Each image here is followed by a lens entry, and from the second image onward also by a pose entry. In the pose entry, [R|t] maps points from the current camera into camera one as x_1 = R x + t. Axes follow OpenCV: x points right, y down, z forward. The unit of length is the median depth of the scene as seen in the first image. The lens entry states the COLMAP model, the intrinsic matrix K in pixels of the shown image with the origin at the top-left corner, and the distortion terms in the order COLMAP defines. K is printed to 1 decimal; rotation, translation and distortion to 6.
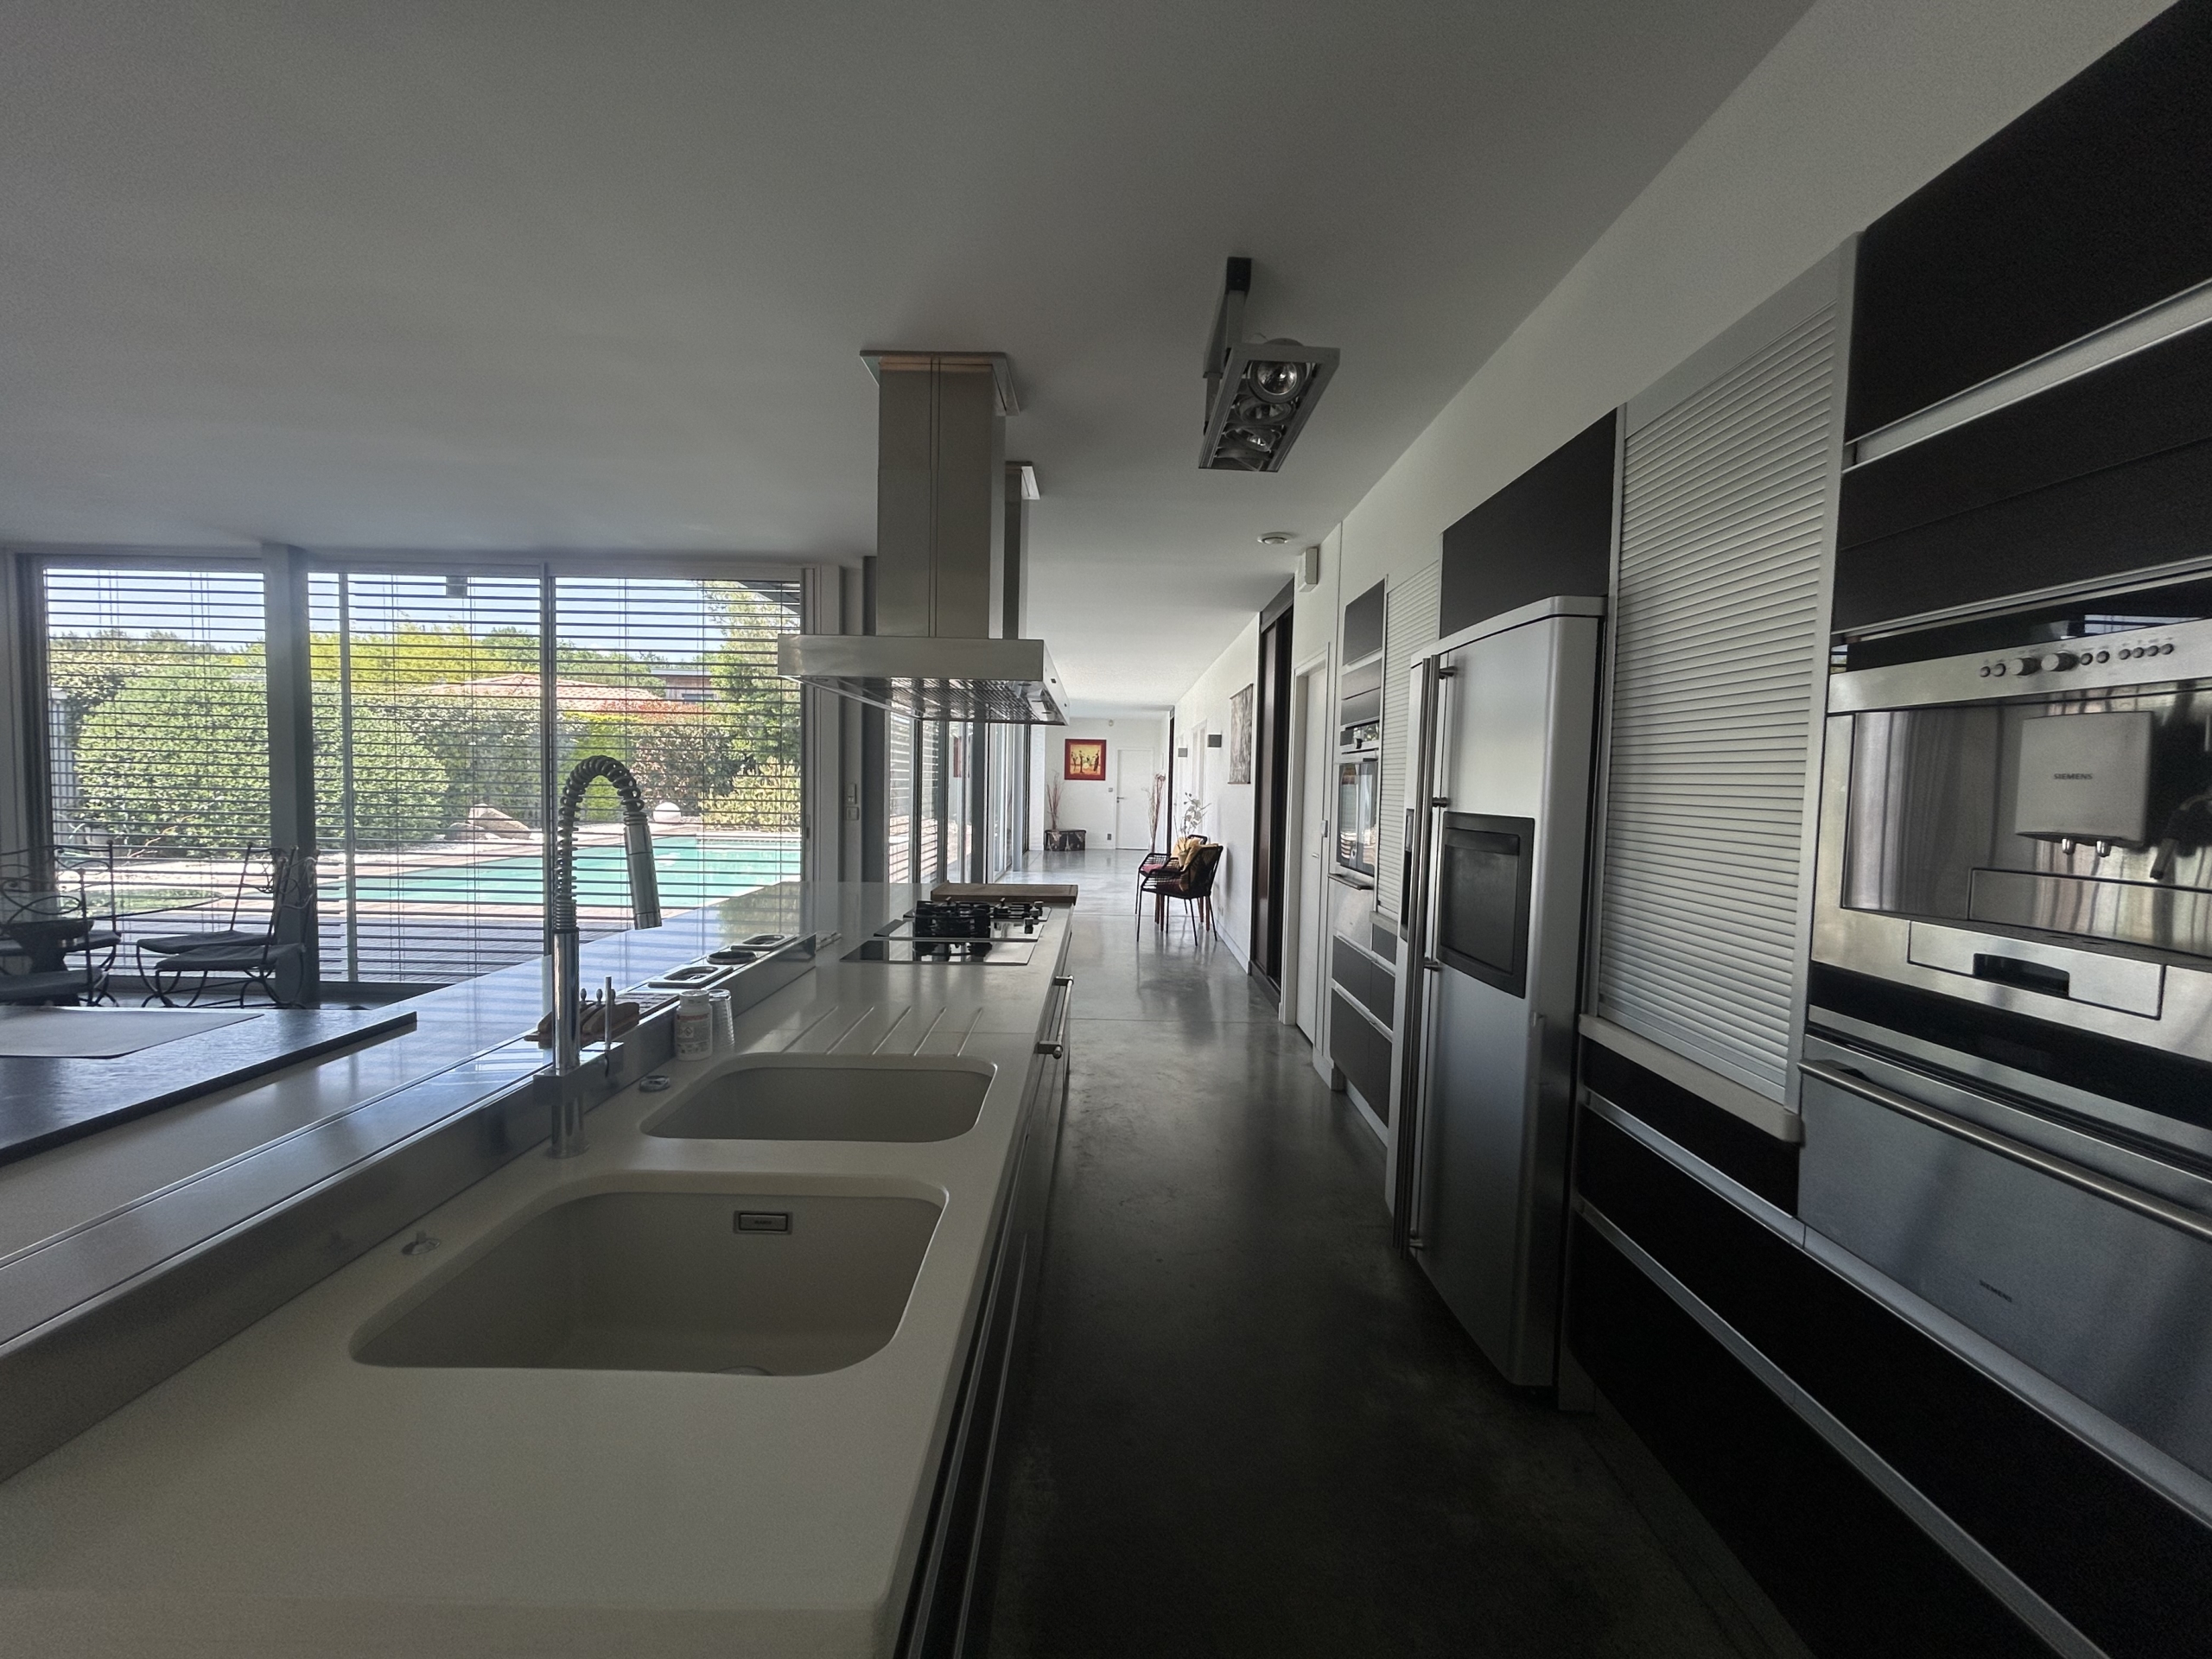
lens RADIAL K [[879.3, 0, 1098.0], [0, 879.3, 824.6], [0, 0, 1]] dist [0.003261, 0.000272]
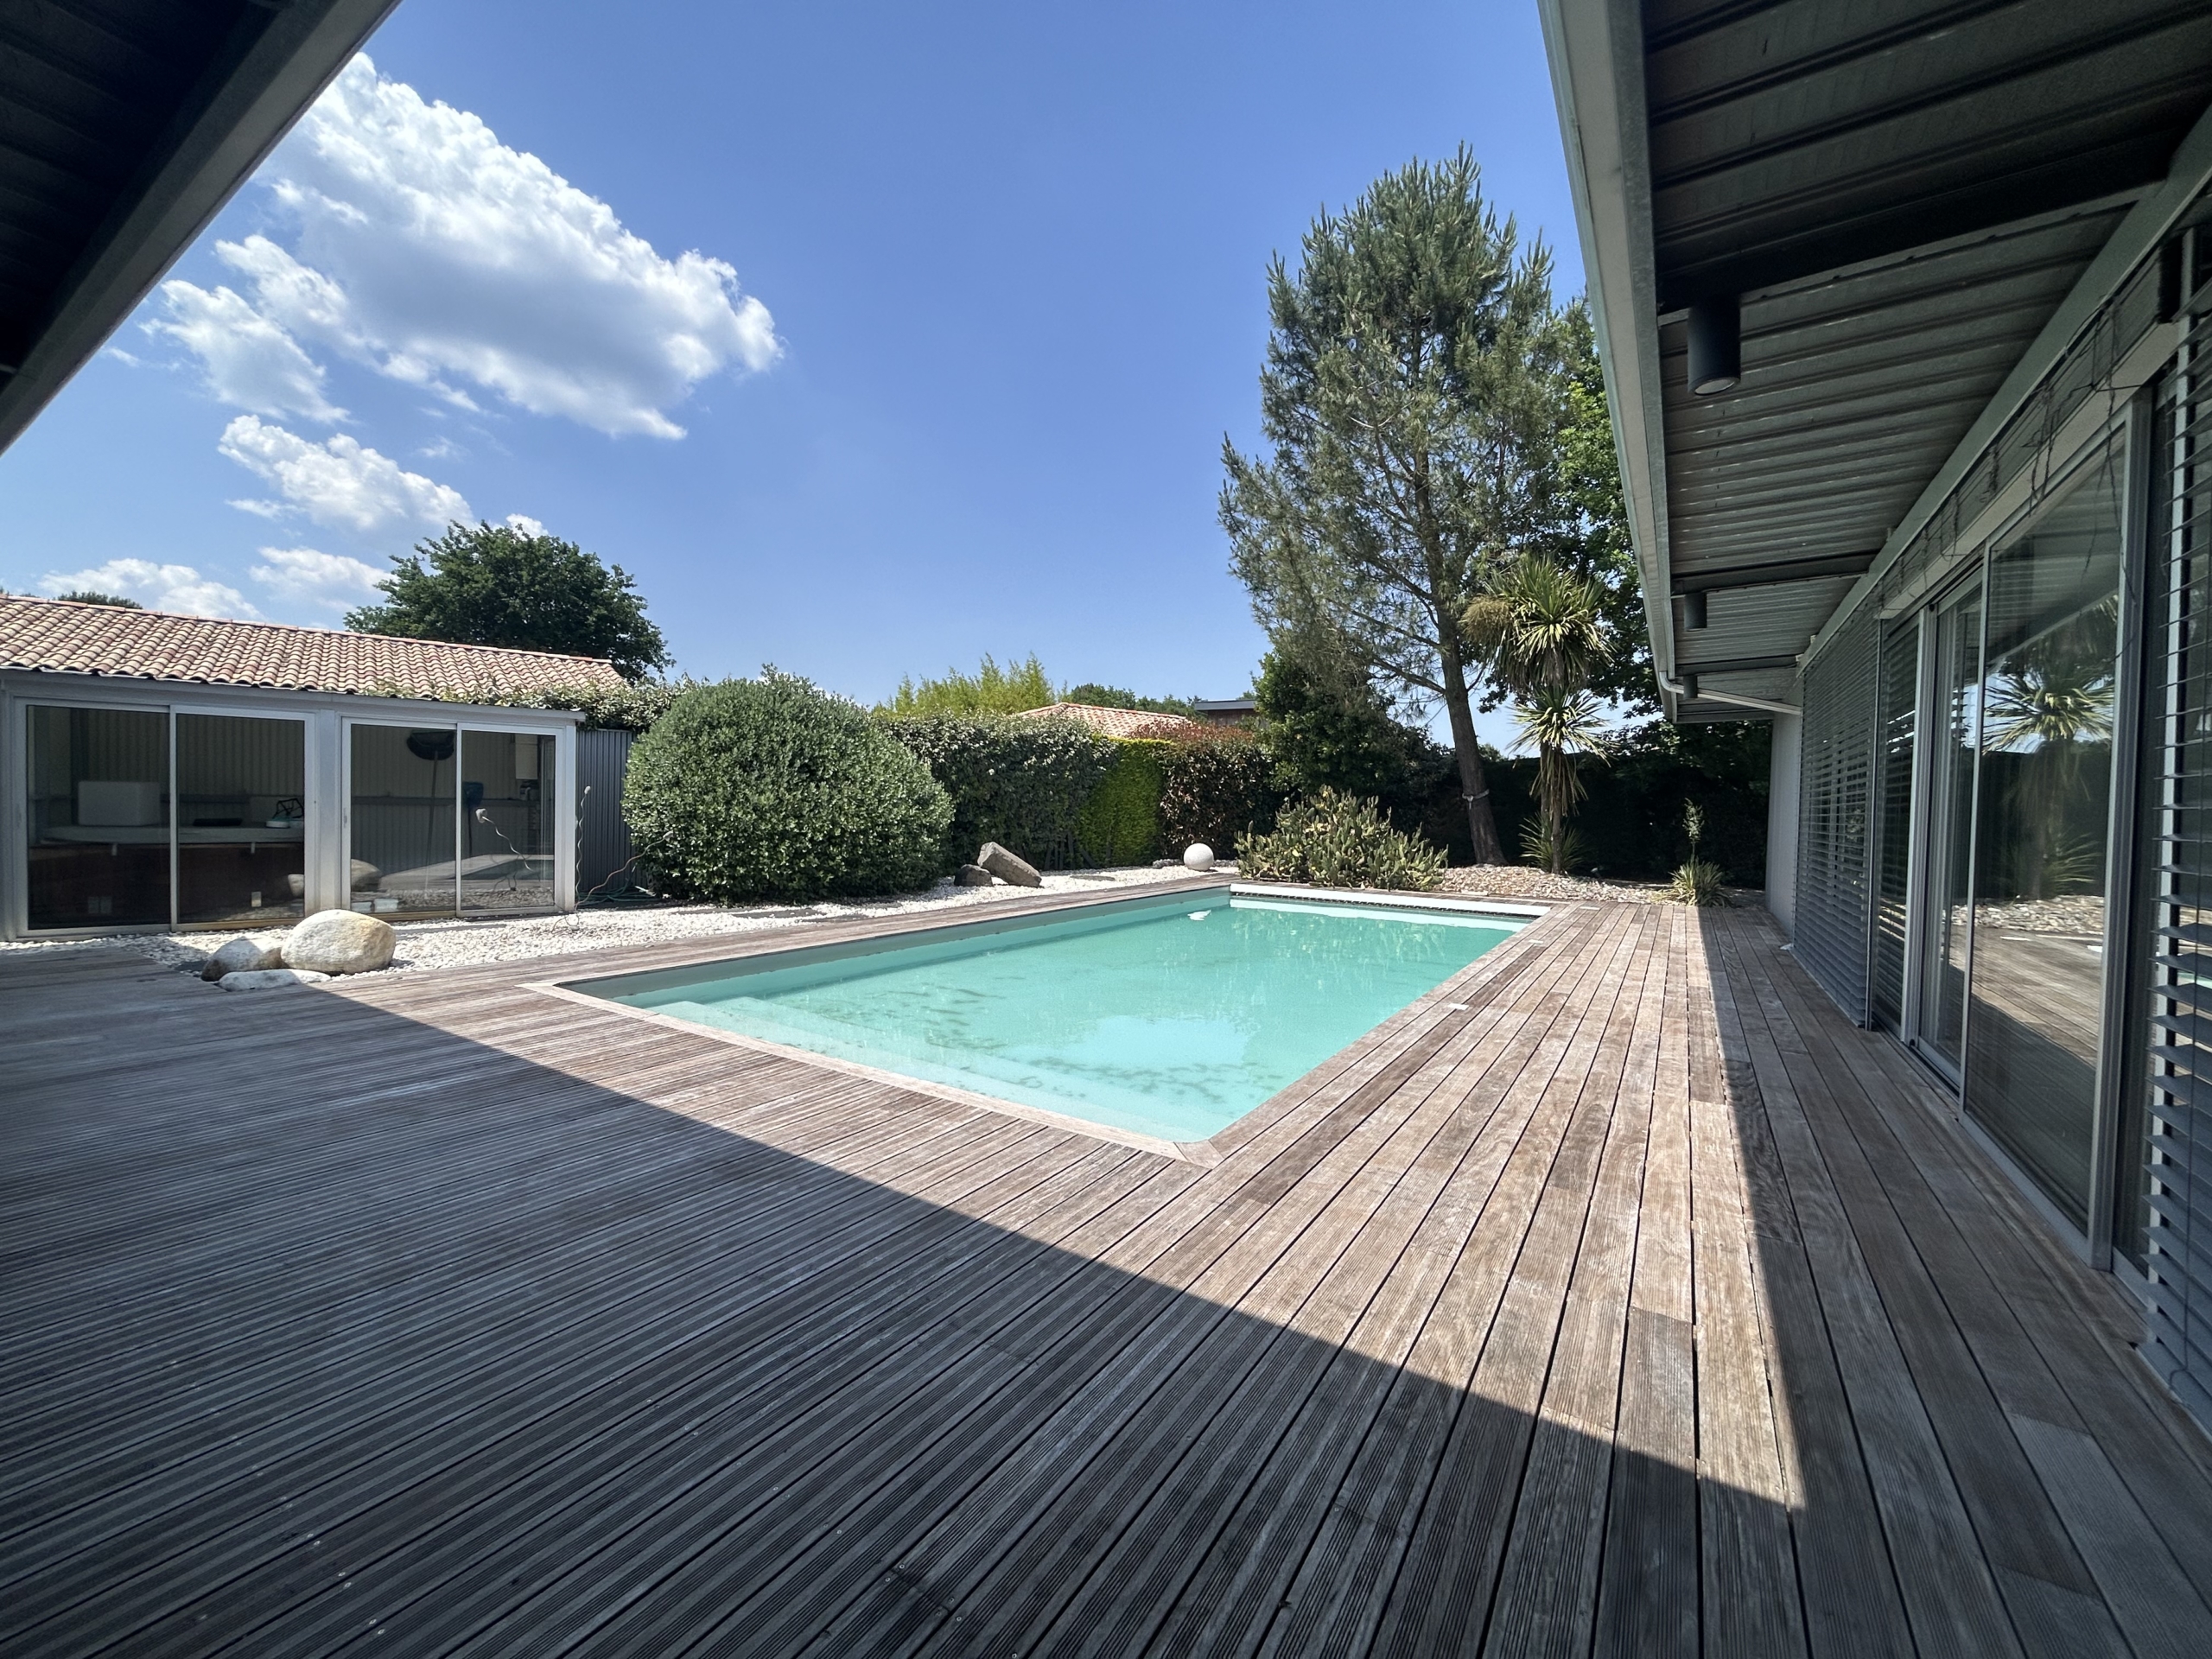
lens RADIAL K [[879.3, 0, 1101.3], [0, 879.3, 830.6], [0, 0, 1]] dist [0.003261, 0.000272]
pose [[0.835716, 0.011133, -0.549049, -0.203754], [-0.031456, 0.999123, -0.027621, -0.018451], [0.548260, 0.040354, 0.835334, 0.465987]]
